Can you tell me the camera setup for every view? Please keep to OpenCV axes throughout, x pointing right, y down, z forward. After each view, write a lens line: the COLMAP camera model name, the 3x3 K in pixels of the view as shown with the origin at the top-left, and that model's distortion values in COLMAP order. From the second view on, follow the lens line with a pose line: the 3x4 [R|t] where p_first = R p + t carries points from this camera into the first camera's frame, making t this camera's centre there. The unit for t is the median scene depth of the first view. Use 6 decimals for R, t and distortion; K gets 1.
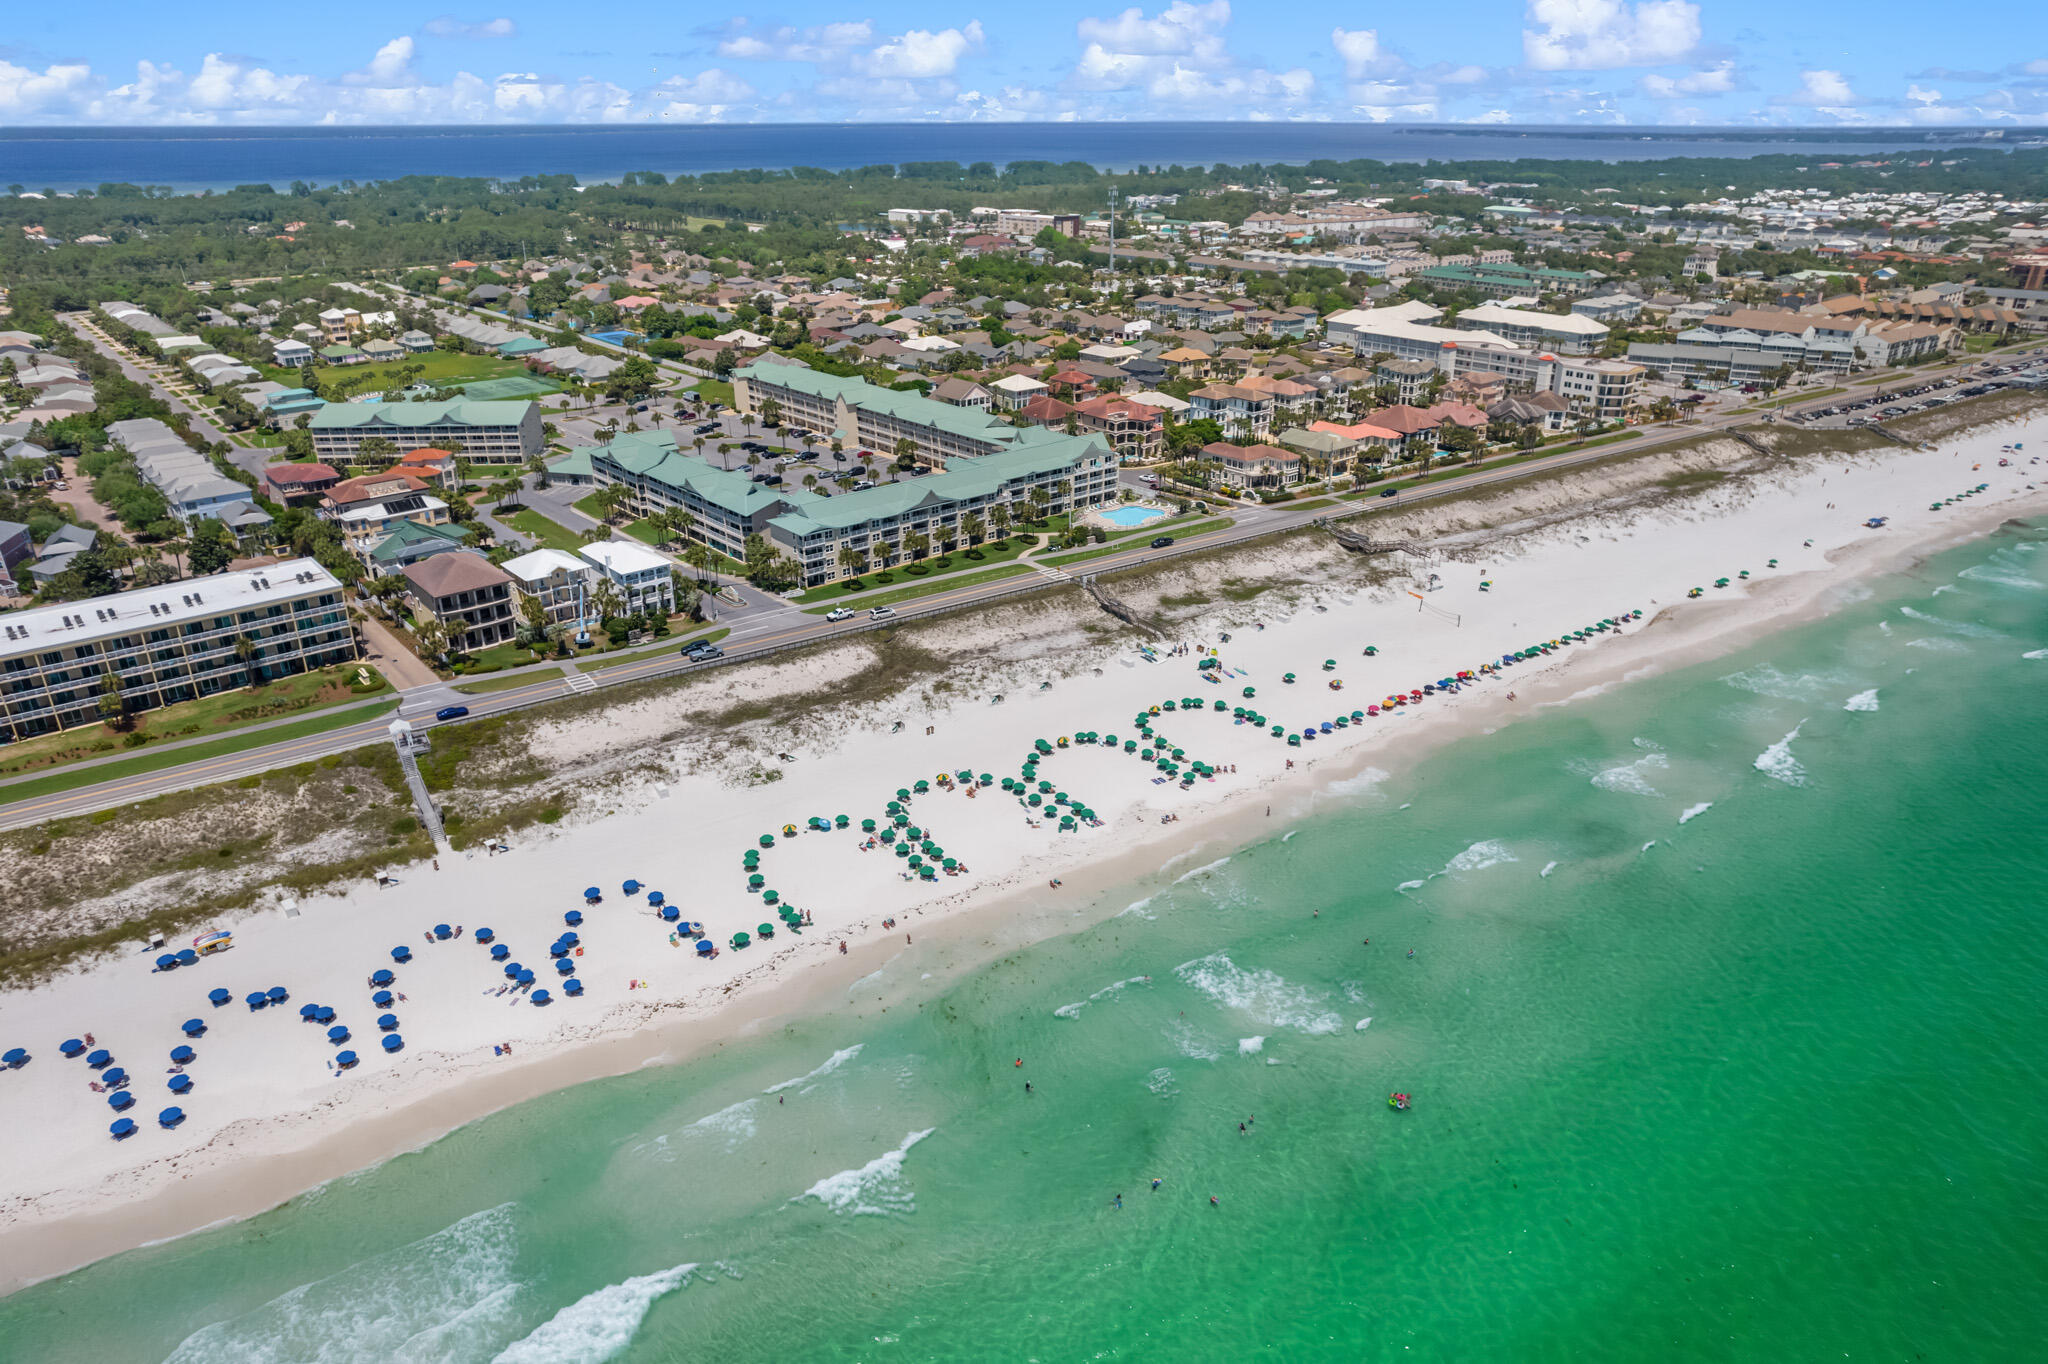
lens RADIAL K [[1323.5, 0, 1020.7], [0, 1323.5, 680.7], [0, 0, 1]] dist [-0.058279, 0.049593]
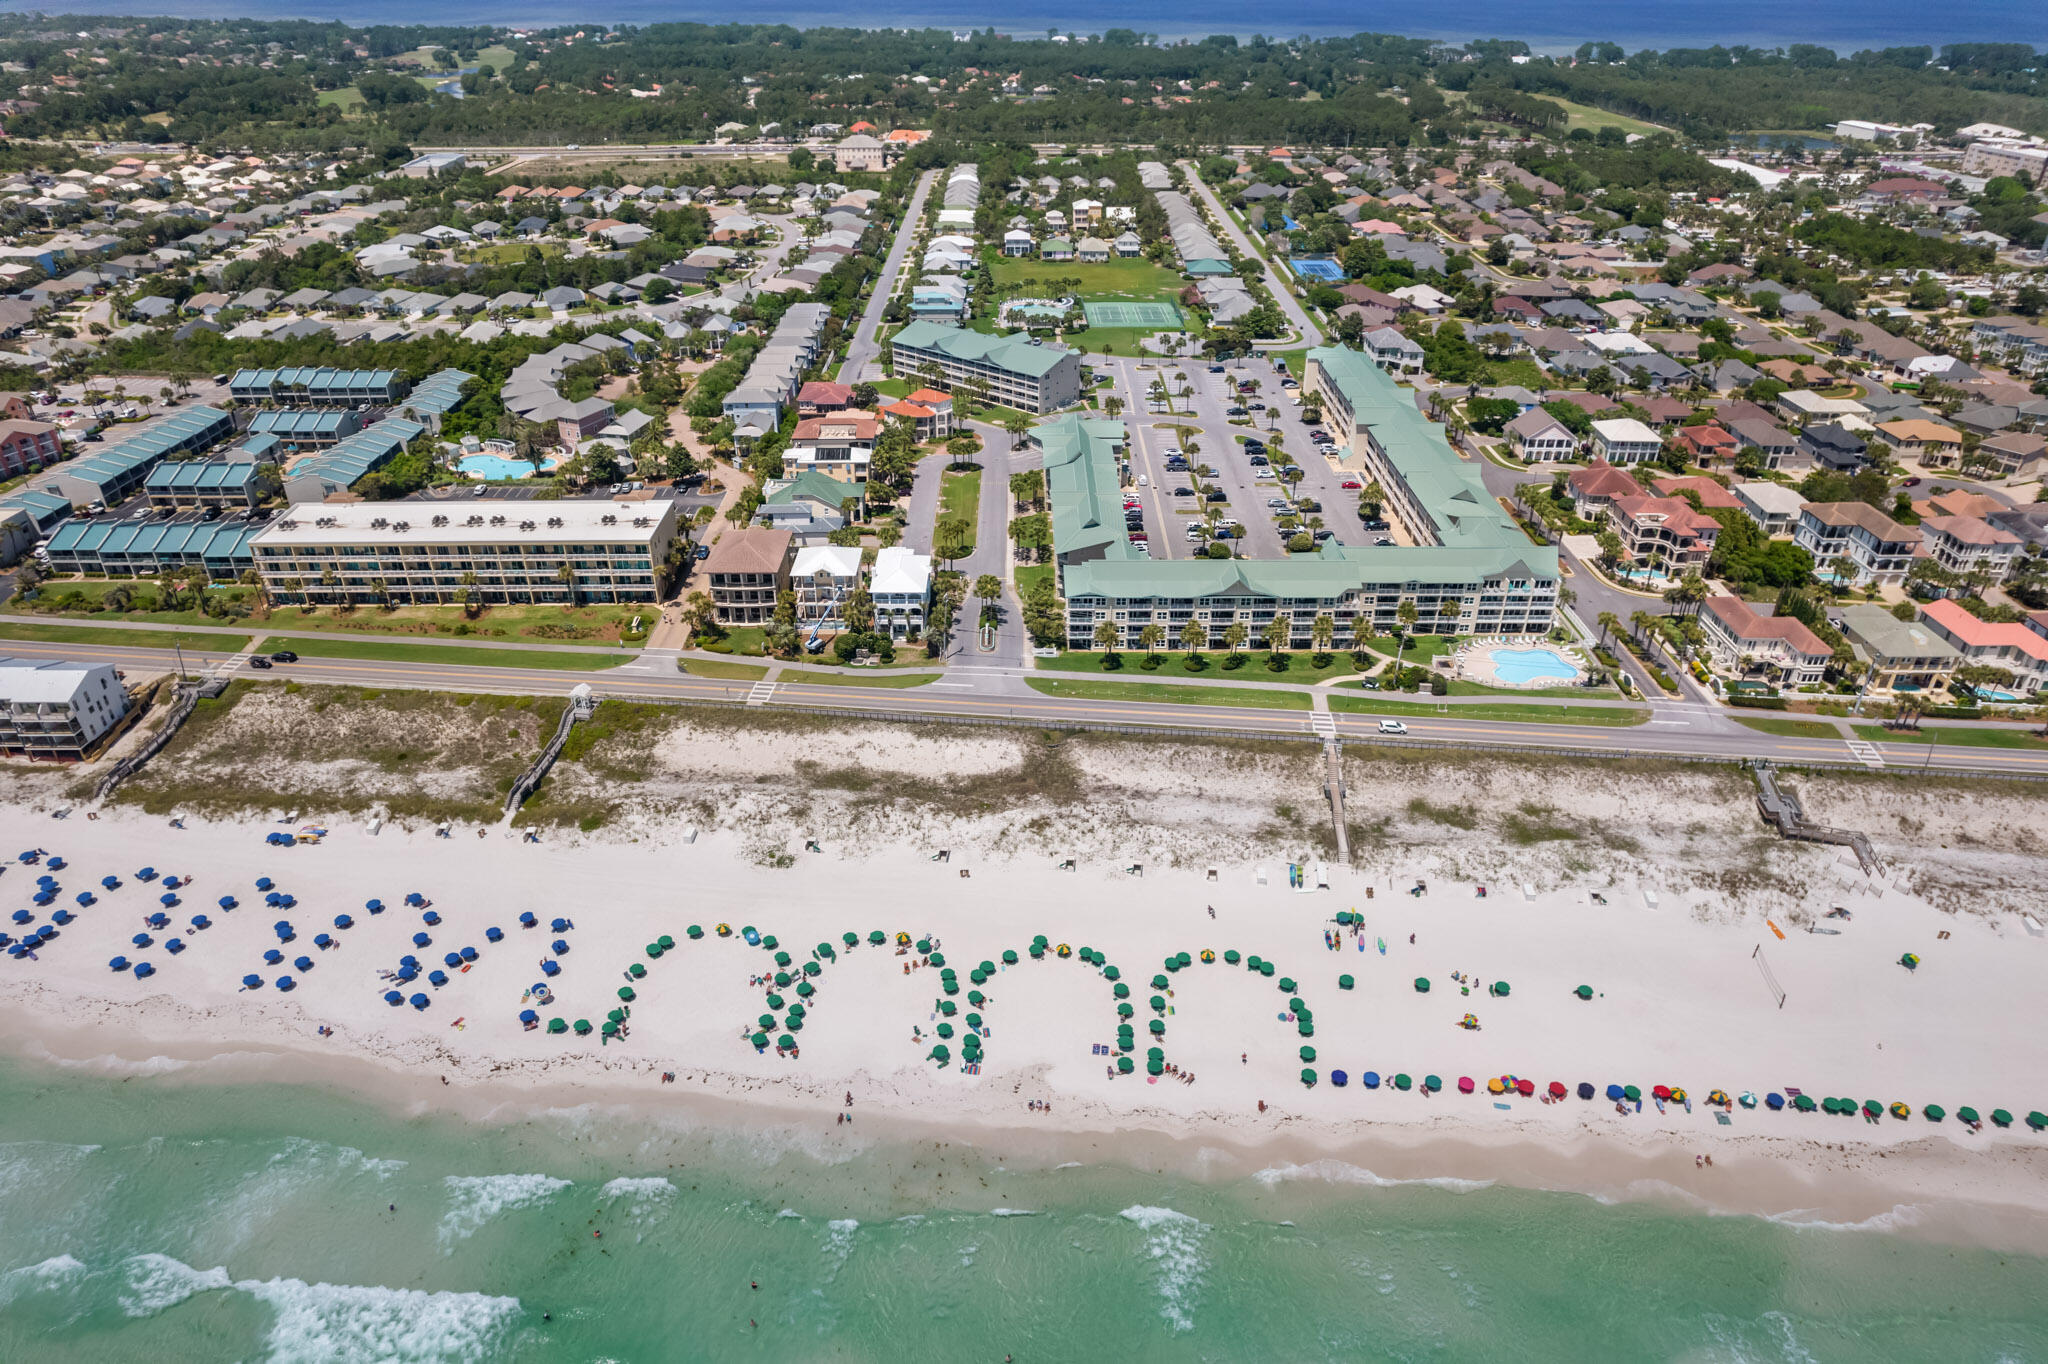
lens RADIAL K [[1323.5, 0, 1019.3], [0, 1323.5, 686.1], [0, 0, 1]] dist [-0.058279, 0.049593]
pose [[0.762130, 0.322520, -0.561373, 0.407248], [-0.259855, 0.946563, 0.191035, -0.254499], [0.592987, 0.000282, 0.805212, 0.269754]]
